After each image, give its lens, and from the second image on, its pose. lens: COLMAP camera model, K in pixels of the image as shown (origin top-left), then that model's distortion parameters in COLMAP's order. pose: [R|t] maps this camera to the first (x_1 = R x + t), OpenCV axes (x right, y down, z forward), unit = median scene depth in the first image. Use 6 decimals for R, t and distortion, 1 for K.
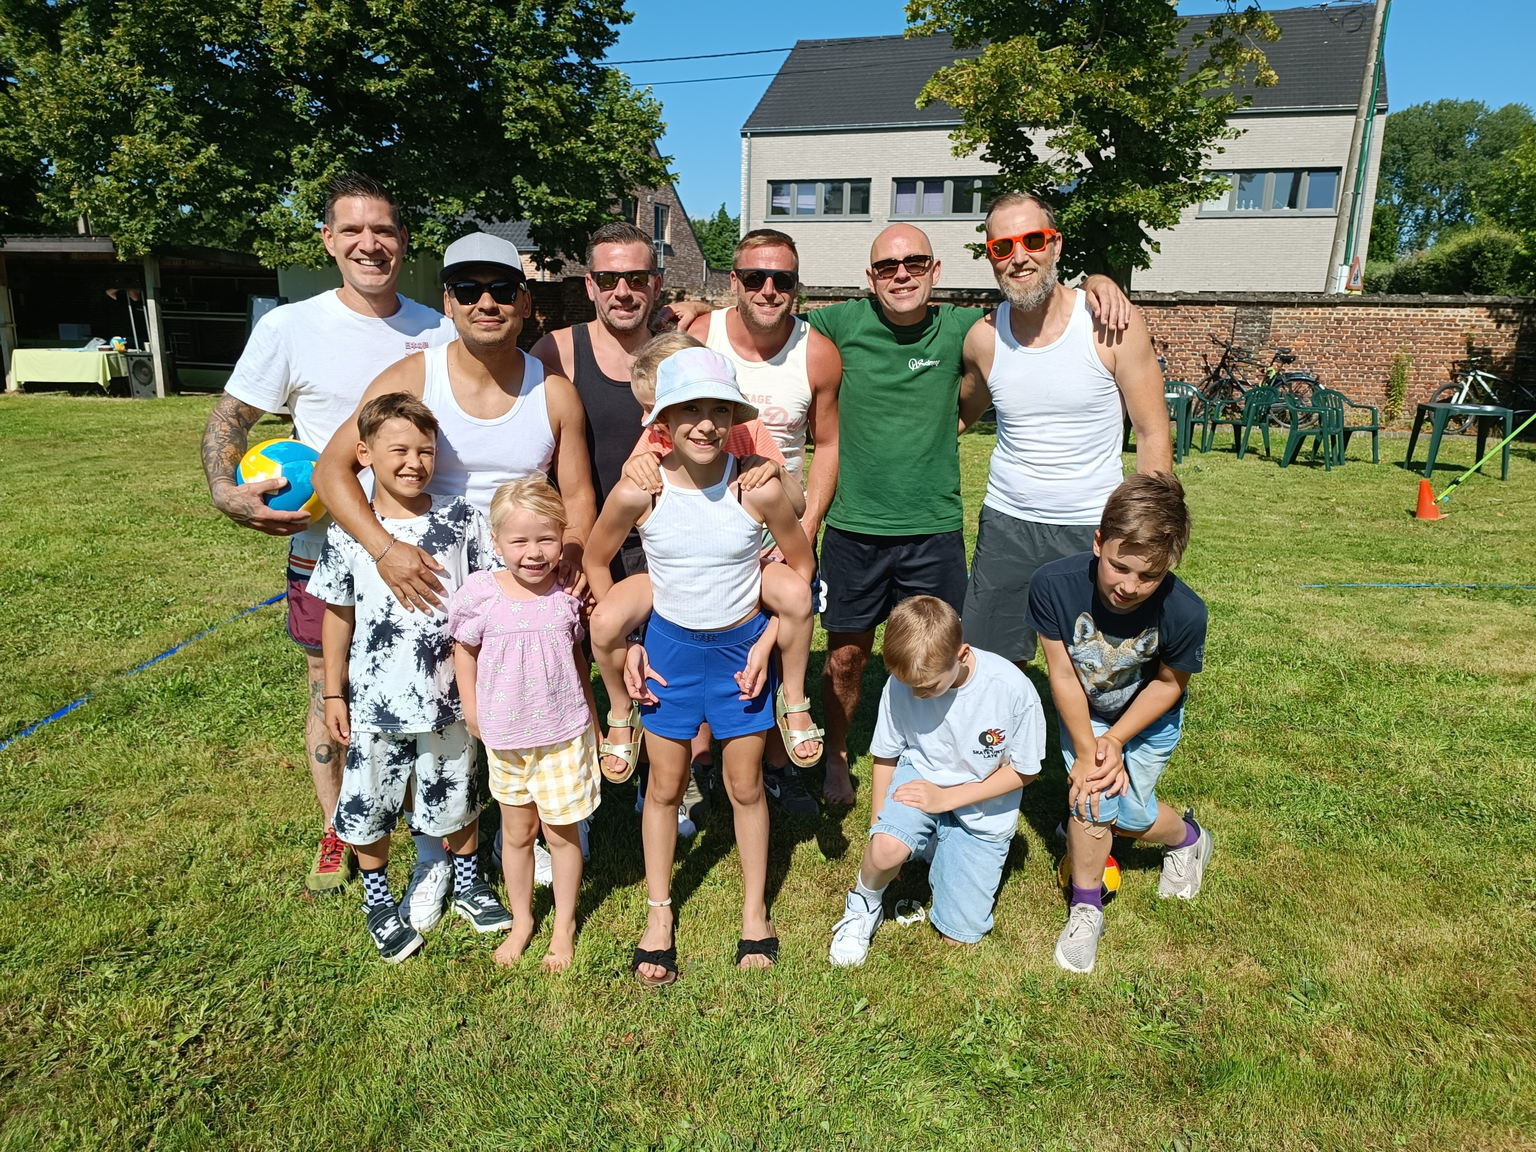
lens RADIAL K [[1120.2, 0, 764.2], [0, 1120.2, 571.8], [0, 0, 1]] dist [0.041873, -0.050011]
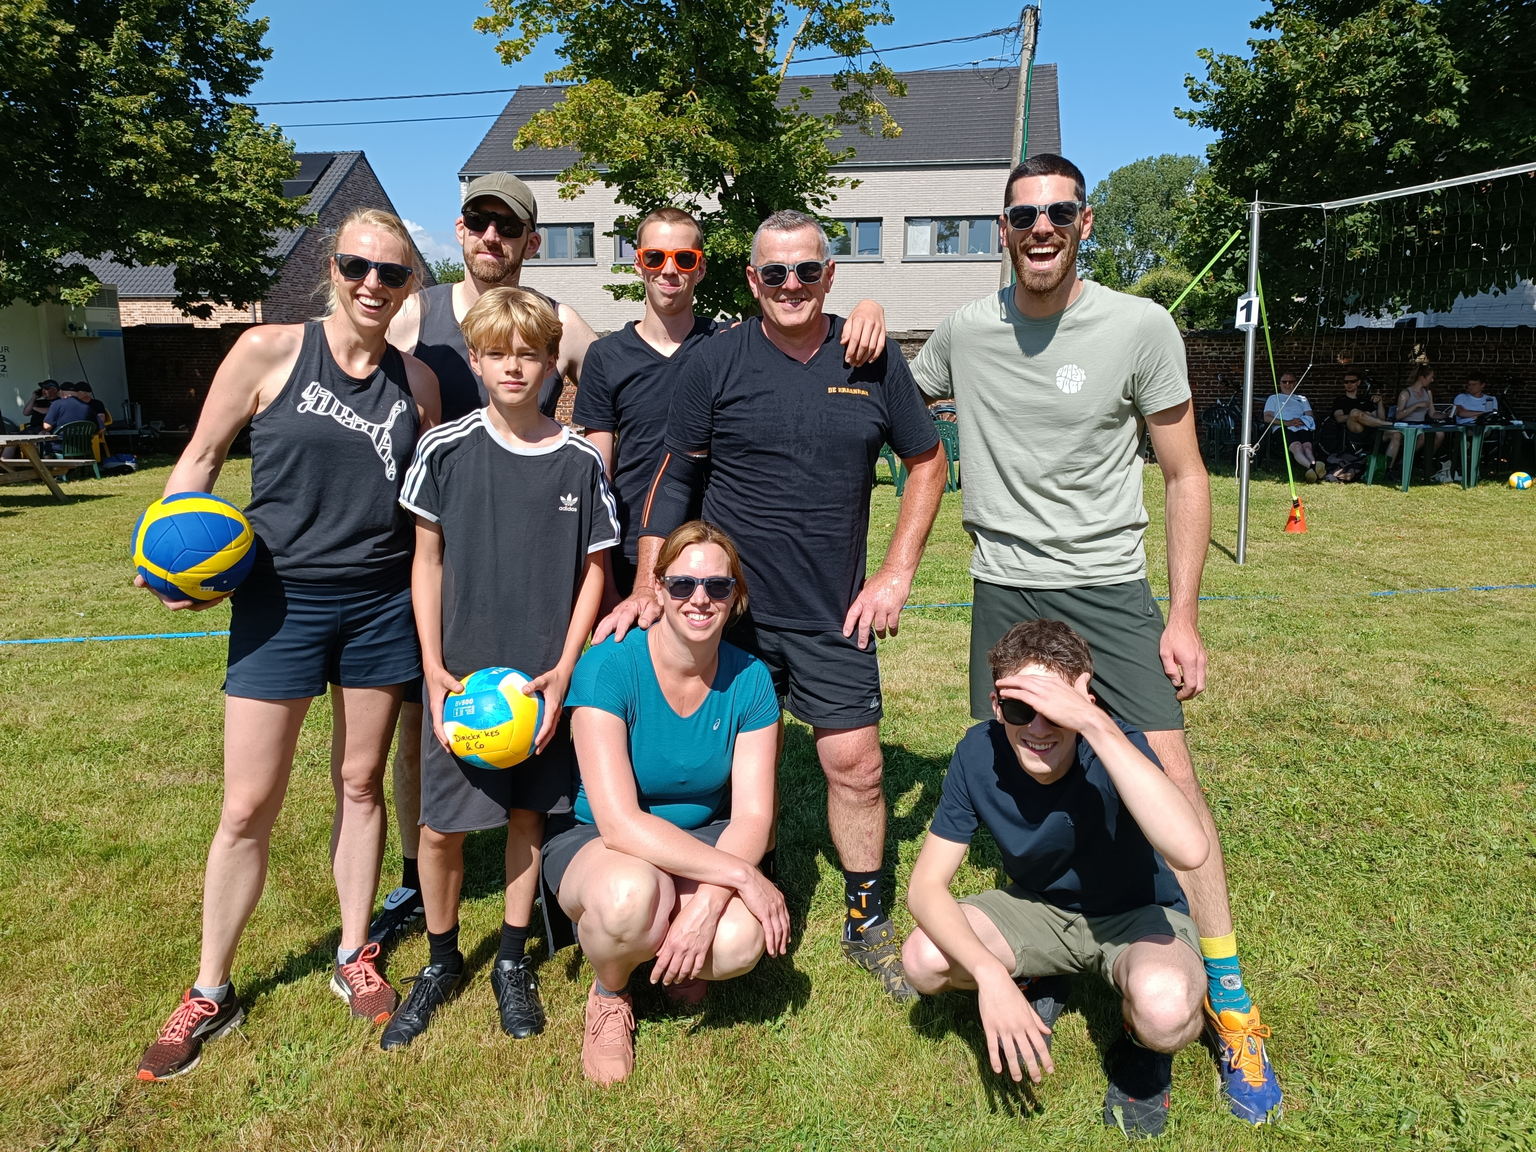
lens RADIAL K [[1120.2, 0, 773.9], [0, 1120.2, 577.4], [0, 0, 1]] dist [0.041873, -0.050011]
pose [[0.982875, -0.052783, 0.176553, 0.146647], [0.058485, 0.997916, -0.027248, 0.004926], [-0.174747, 0.037107, 0.983914, -0.004299]]
